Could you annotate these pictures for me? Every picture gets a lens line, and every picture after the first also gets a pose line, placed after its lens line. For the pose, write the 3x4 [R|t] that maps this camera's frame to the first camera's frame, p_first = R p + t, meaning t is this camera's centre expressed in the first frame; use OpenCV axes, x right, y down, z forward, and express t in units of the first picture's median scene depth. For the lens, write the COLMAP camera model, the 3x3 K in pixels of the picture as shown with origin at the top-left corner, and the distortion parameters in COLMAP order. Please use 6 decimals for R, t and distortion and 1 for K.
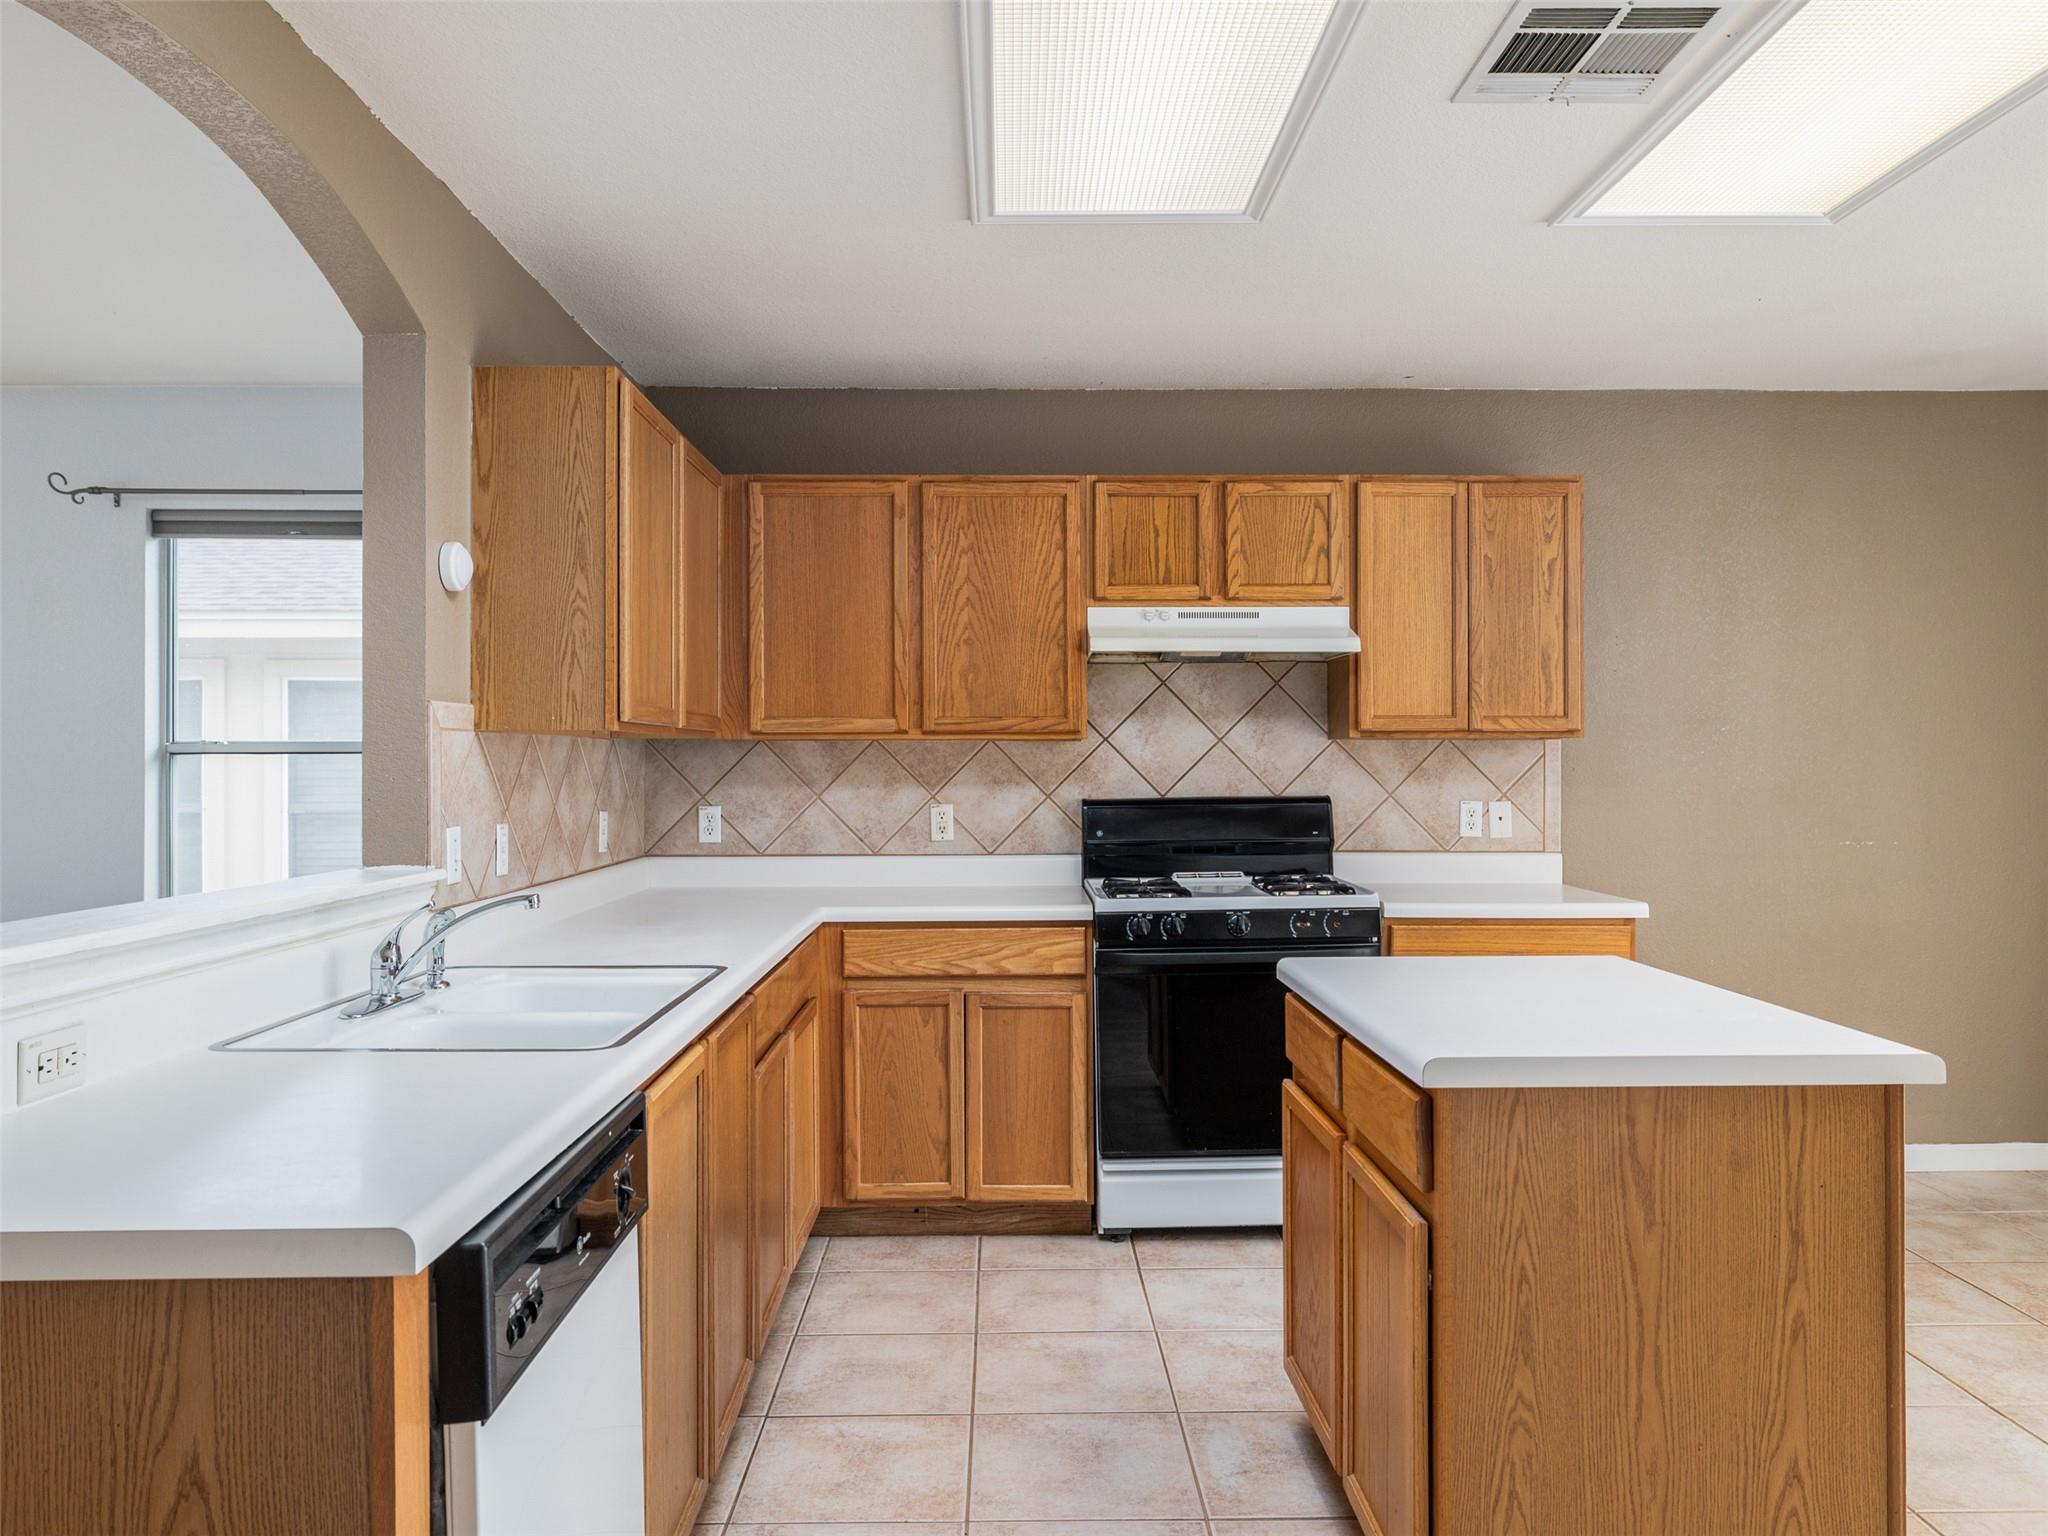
lens RADIAL K [[1451.9, 0, 1025.8], [0, 1451.9, 758.3], [0, 0, 1]] dist [-0.001668, -0.001117]
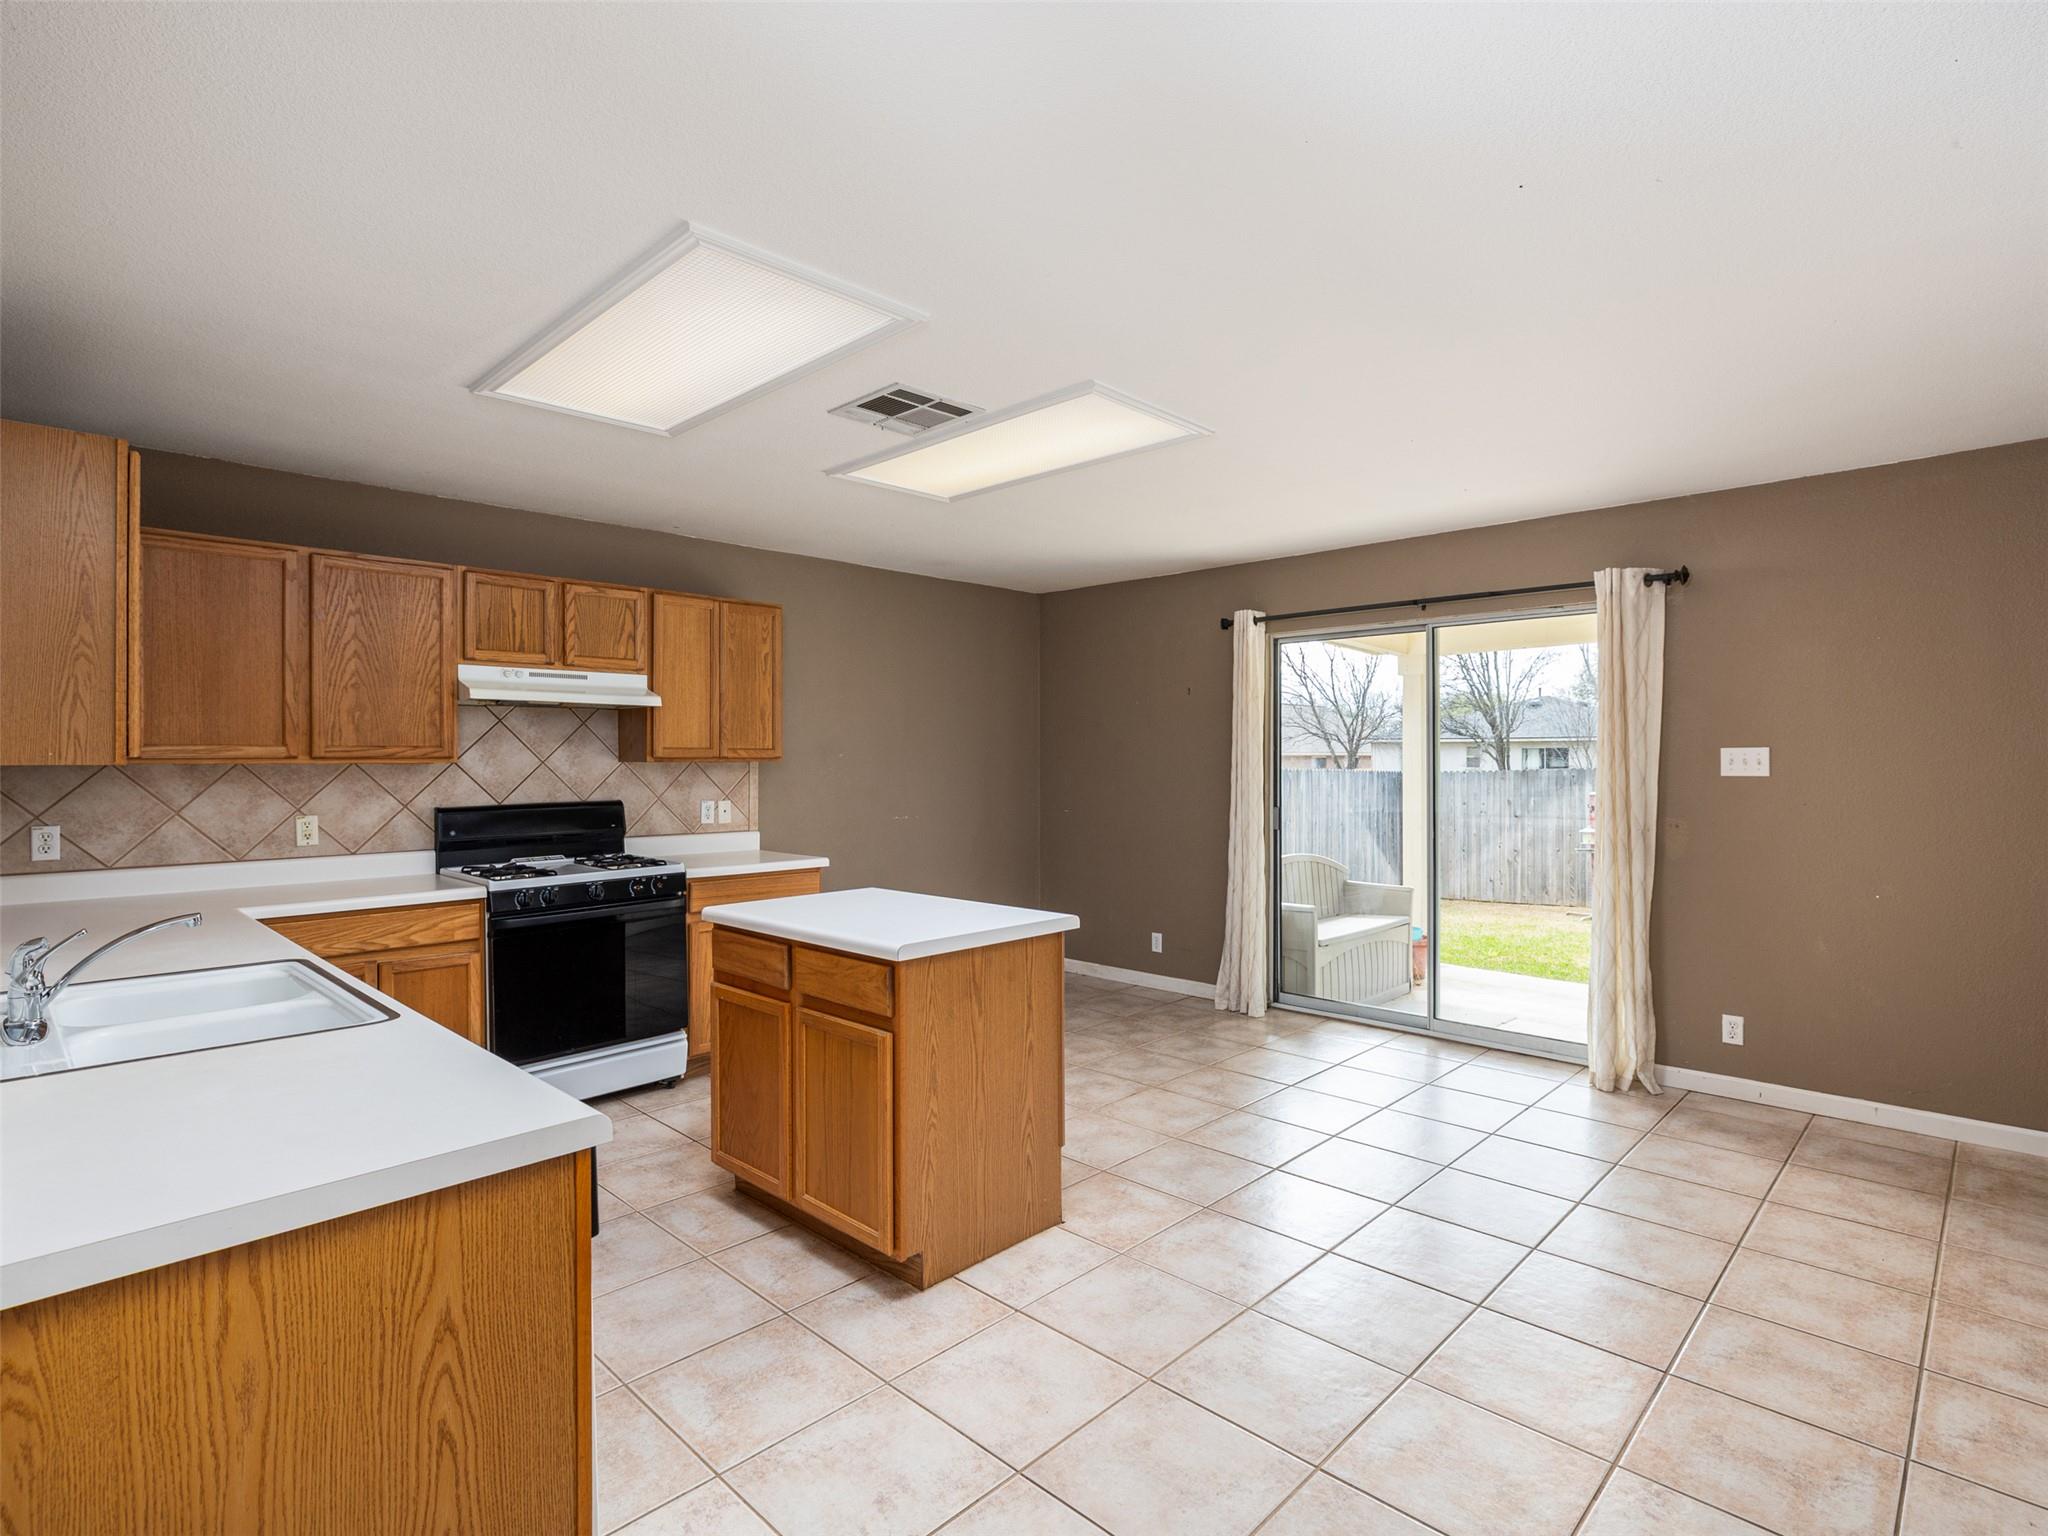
lens RADIAL K [[1025.8, 0, 1025.4], [0, 1025.8, 757.6], [0, 0, 1]] dist [-0.010465, 0.002304]
pose [[0.706538, 0.001262, 0.707674, -0.255109], [-0.001229, 0.999999, -0.000557, -0.018576], [-0.707674, -0.000477, 0.706539, -0.033364]]
